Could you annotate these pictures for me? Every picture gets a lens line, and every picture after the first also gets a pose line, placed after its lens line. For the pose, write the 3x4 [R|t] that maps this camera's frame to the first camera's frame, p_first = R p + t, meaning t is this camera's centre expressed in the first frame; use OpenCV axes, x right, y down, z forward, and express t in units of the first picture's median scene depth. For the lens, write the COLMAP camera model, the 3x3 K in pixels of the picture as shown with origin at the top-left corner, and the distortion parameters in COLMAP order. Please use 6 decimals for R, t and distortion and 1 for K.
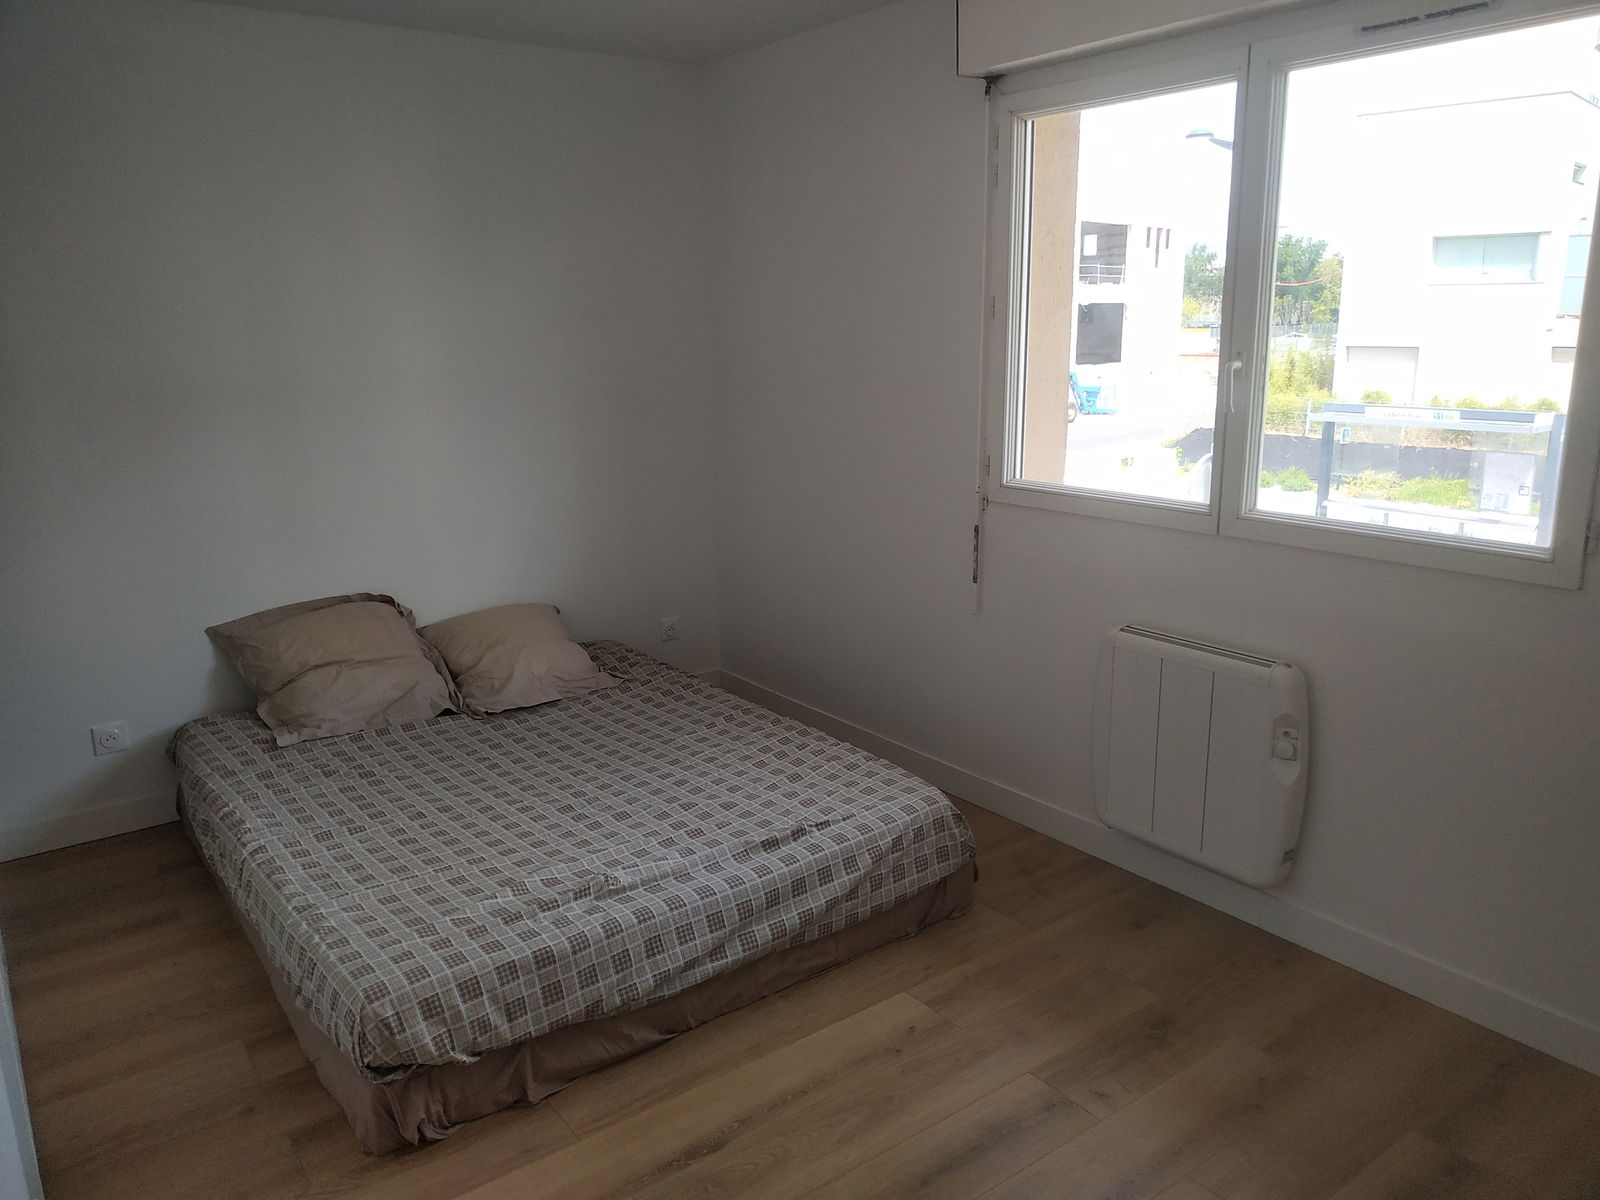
lens RADIAL K [[1154.7, 0, 800.0], [0, 1154.7, 600.0], [0, 0, 1]] dist [0.046510, -0.166128]
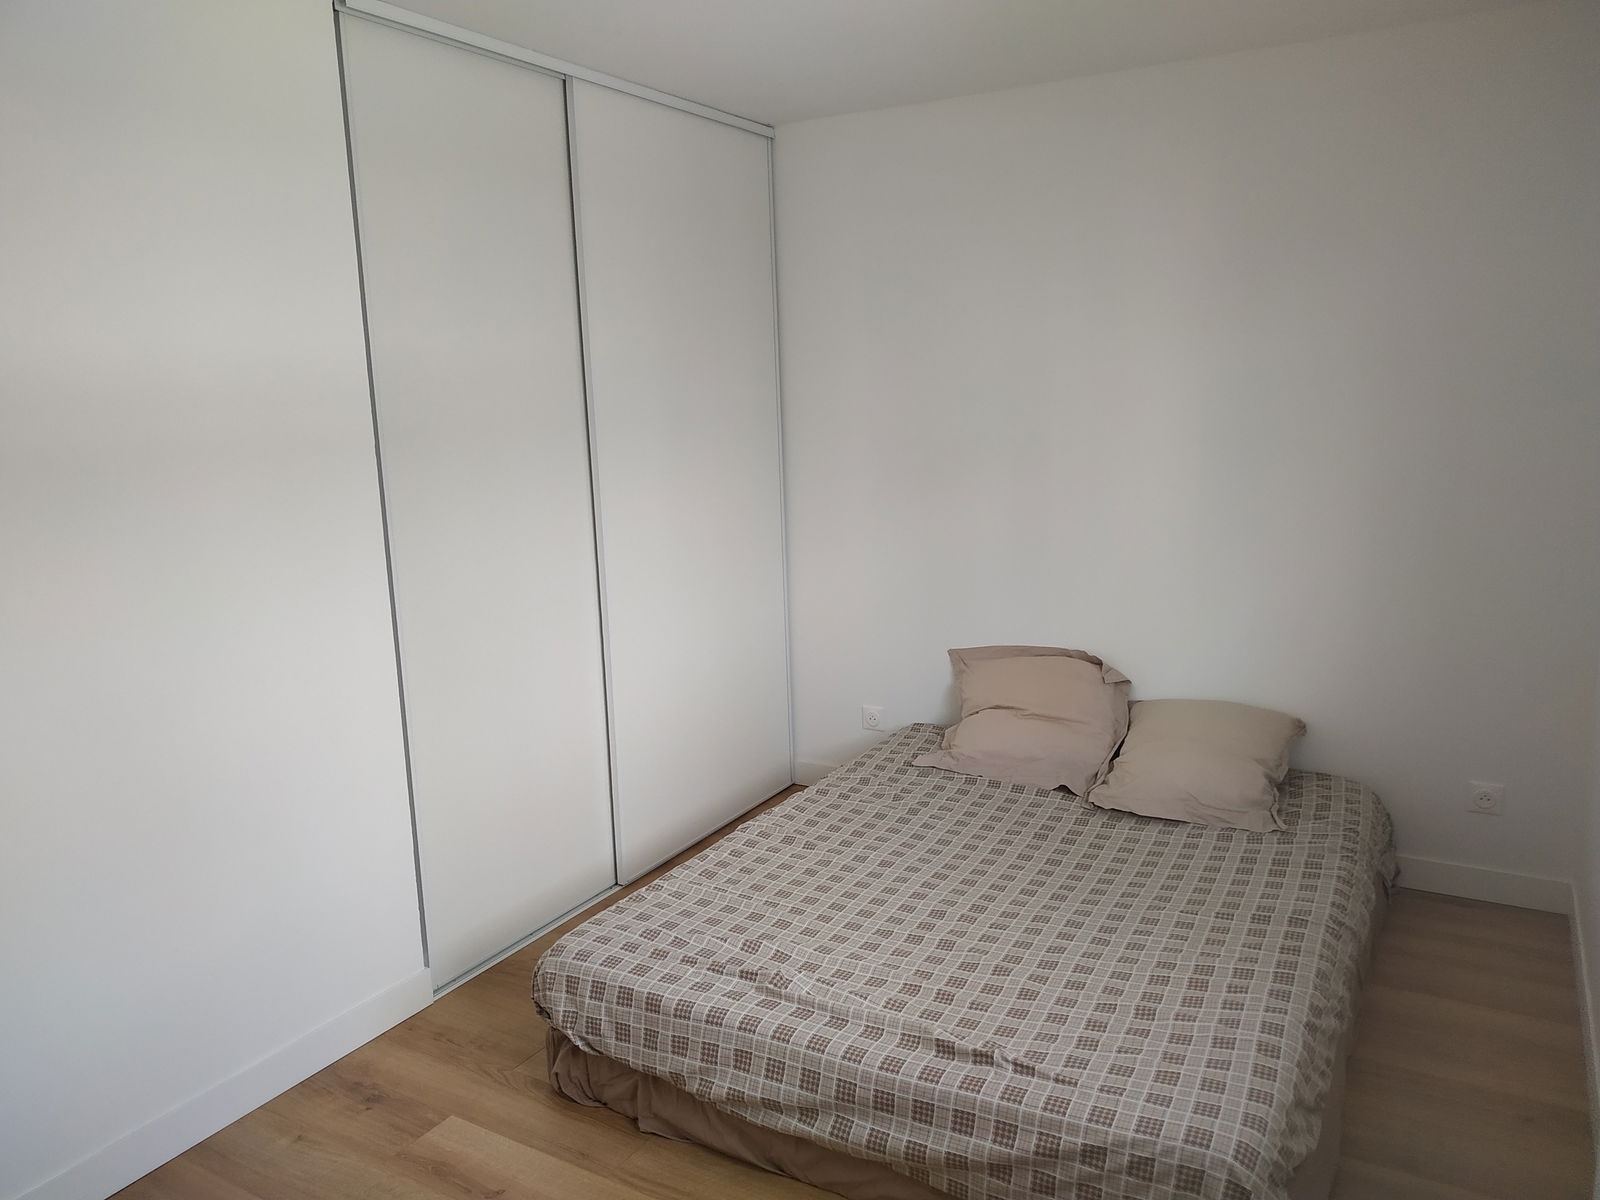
lens RADIAL K [[1154.7, 0, 800.0], [0, 1154.7, 600.0], [0, 0, 1]] dist [0.046510, -0.166128]
pose [[0.385711, 0.177657, -0.905353, 0.636092], [-0.193658, 0.975015, 0.108822, -0.165380], [0.902066, 0.133354, 0.410479, 0.573632]]
